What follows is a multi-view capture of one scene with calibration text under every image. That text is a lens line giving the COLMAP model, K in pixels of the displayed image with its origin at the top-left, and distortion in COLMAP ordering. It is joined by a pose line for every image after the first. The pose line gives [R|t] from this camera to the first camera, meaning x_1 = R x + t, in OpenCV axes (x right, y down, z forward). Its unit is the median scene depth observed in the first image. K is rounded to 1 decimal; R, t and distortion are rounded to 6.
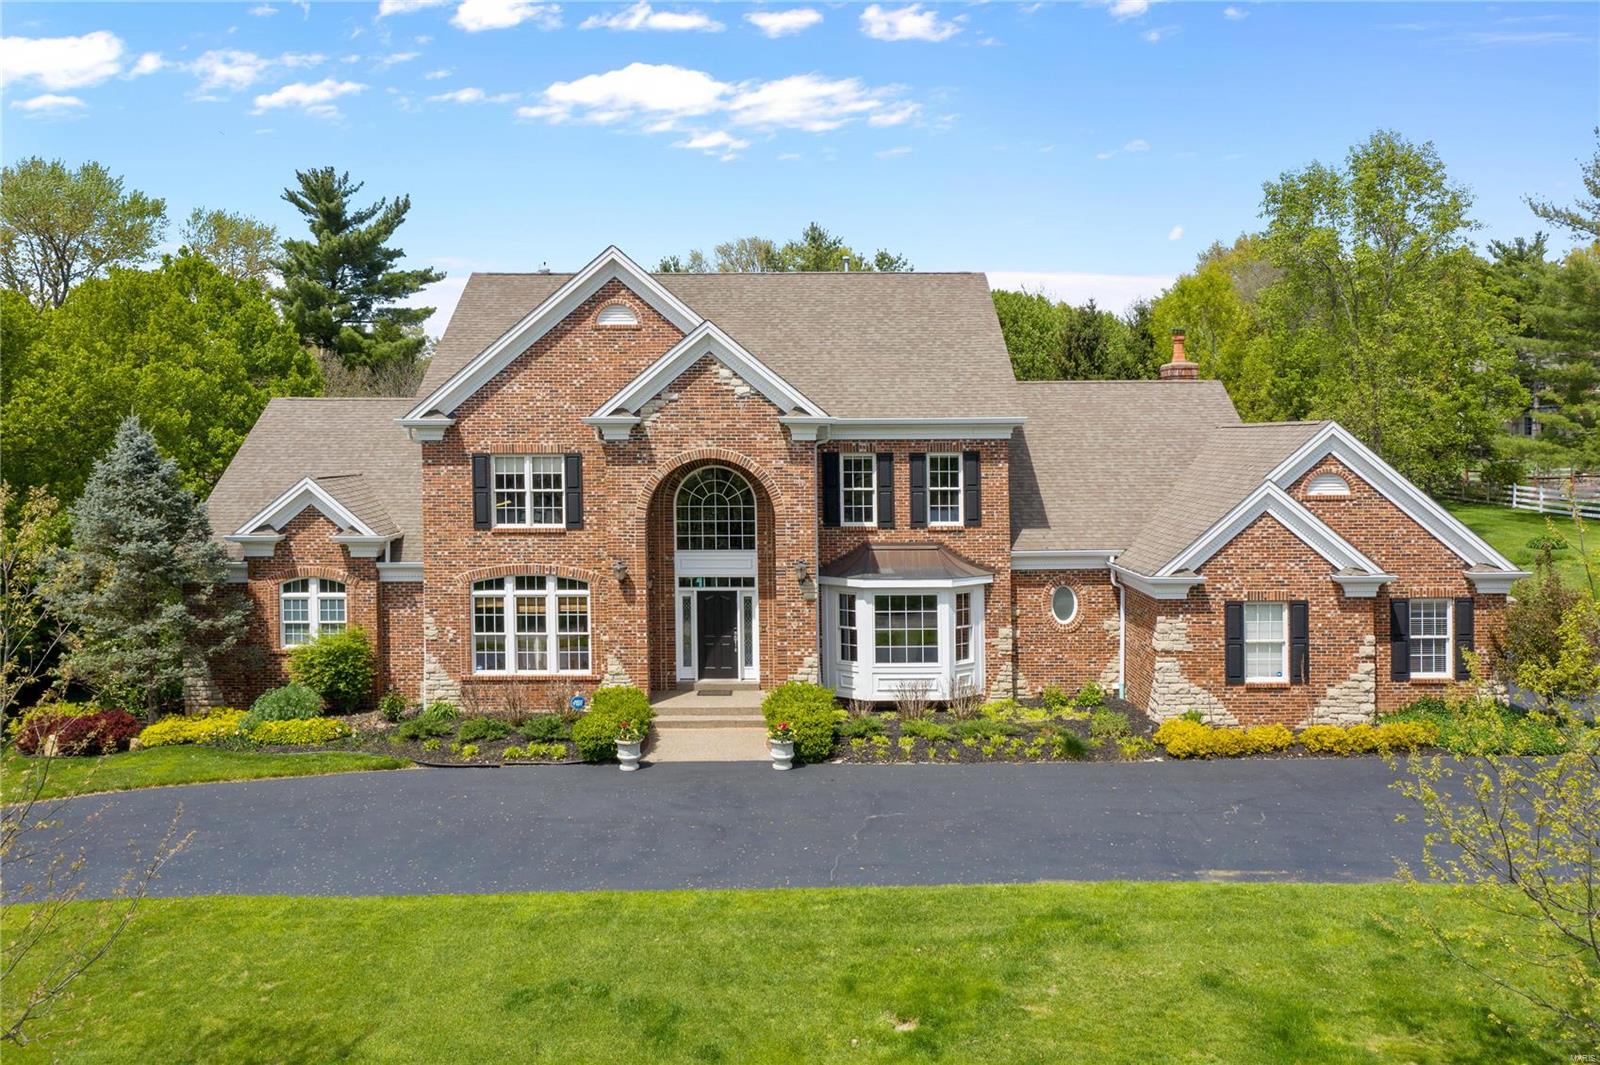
lens RADIAL K [[1253.5, 0, 800.0], [0, 1253.5, 532.5], [0, 0, 1]] dist [-0.006368, -0.015265]
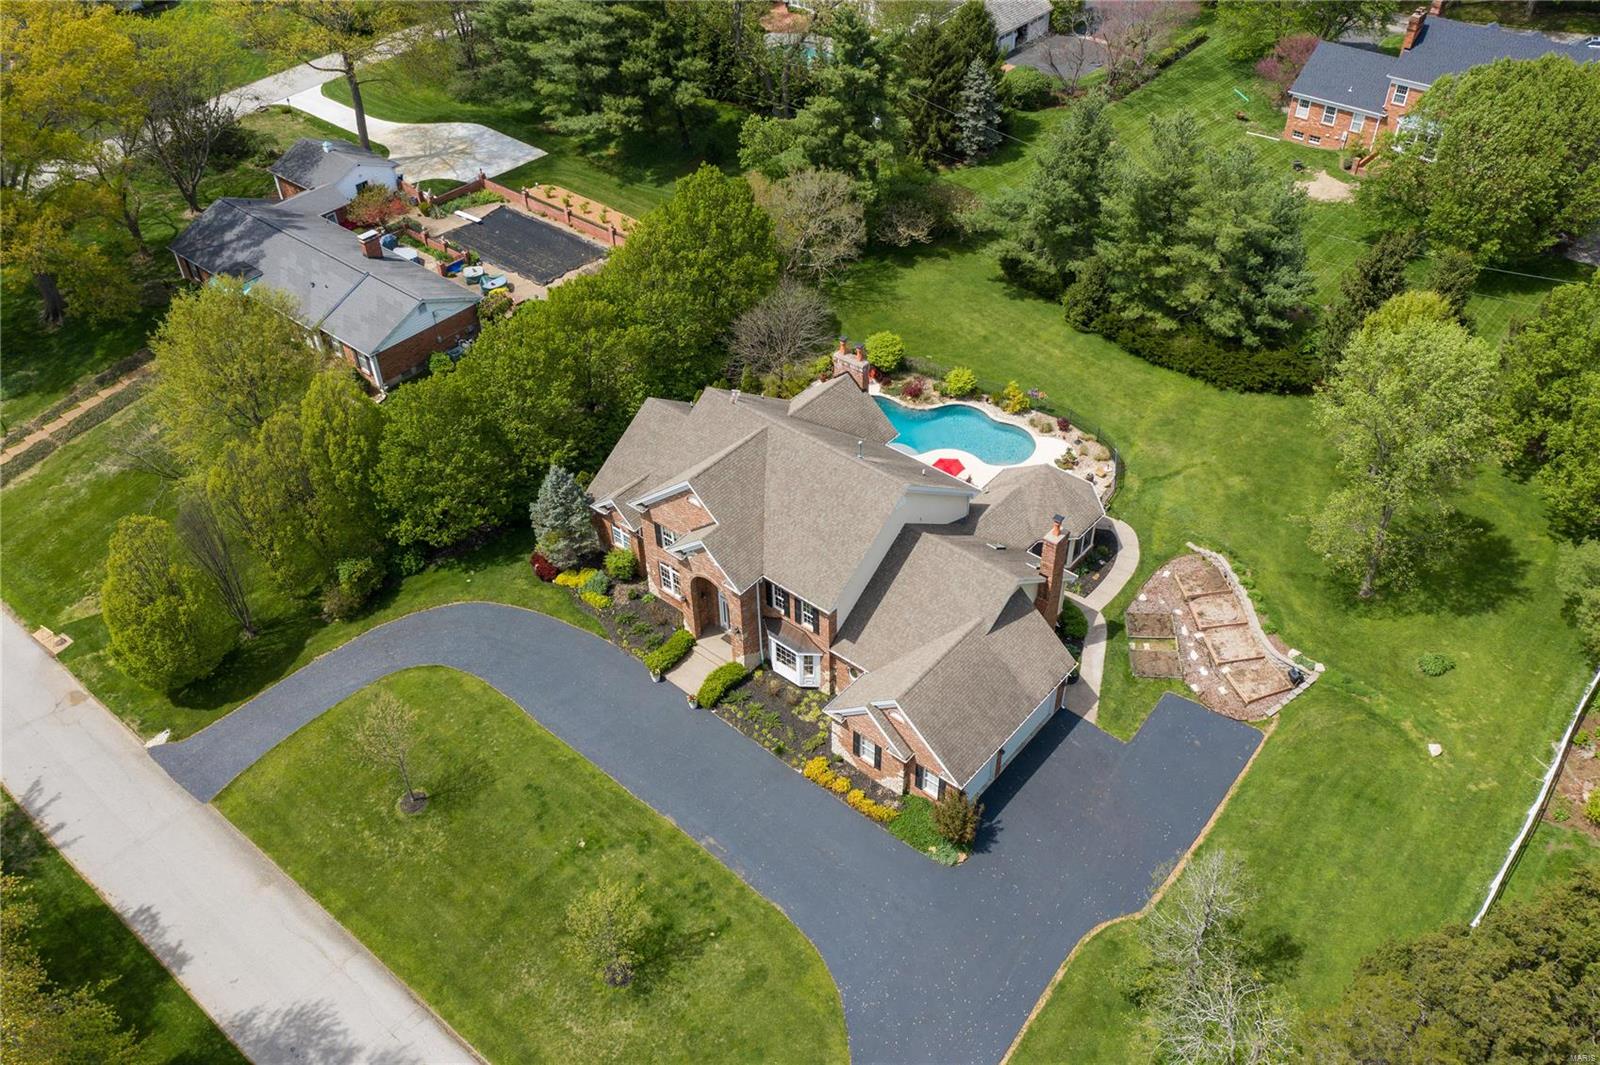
lens RADIAL K [[1253.5, 0, 800.0], [0, 1253.5, 532.5], [0, 0, 1]] dist [-0.006368, -0.015265]
pose [[0.742939, 0.427771, -0.514833, 1.215777], [-0.002926, 0.771212, 0.636571, -1.600058], [0.669352, -0.471427, 0.574216, -0.223491]]
